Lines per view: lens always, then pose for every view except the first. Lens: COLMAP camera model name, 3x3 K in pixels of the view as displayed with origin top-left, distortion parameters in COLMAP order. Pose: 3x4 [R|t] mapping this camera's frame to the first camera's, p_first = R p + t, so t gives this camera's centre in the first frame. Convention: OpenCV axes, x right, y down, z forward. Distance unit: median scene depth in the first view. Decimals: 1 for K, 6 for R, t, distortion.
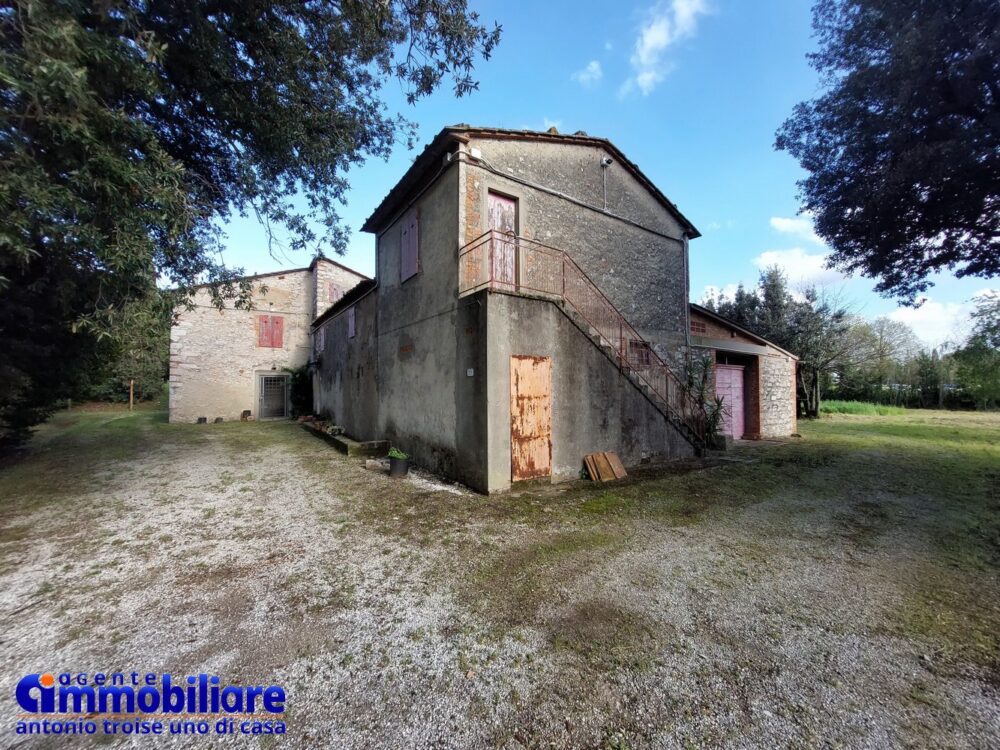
lens RADIAL K [[406.0, 0, 500.0], [0, 406.0, 375.0], [0, 0, 1]] dist [-0.002388, -0.000045]
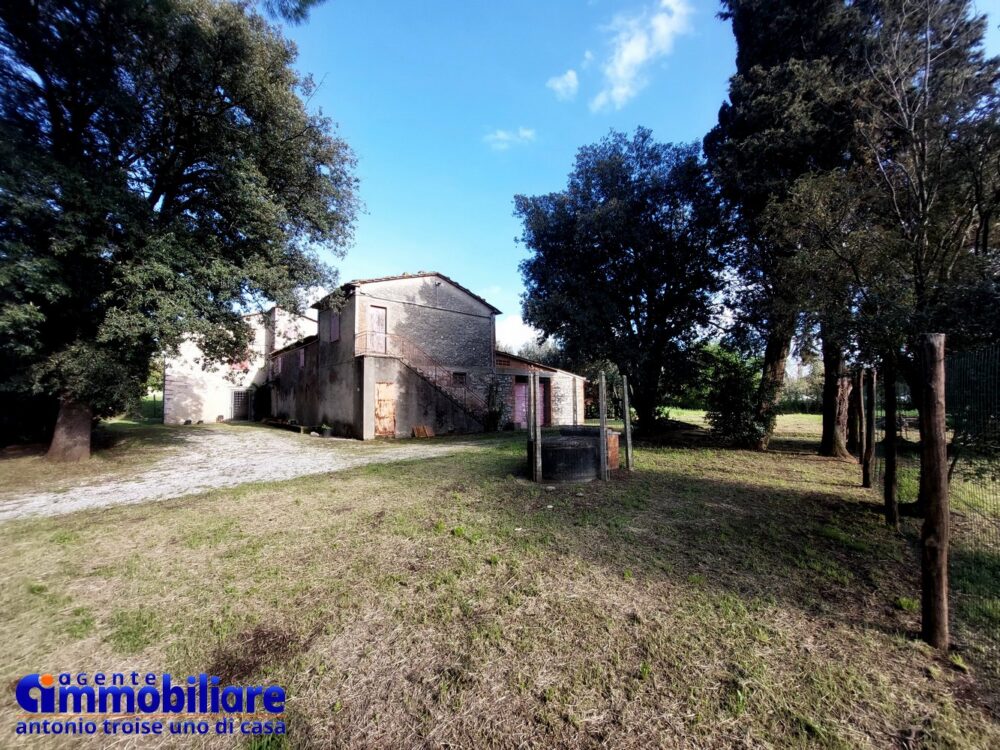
lens RADIAL K [[406.0, 0, 500.0], [0, 406.0, 375.0], [0, 0, 1]] dist [-0.002388, -0.000045]
pose [[0.993244, 0.000722, 0.116040, 0.338563], [0.002730, 0.999558, -0.029589, -0.013636], [-0.116010, 0.029706, 0.992804, -1.024720]]
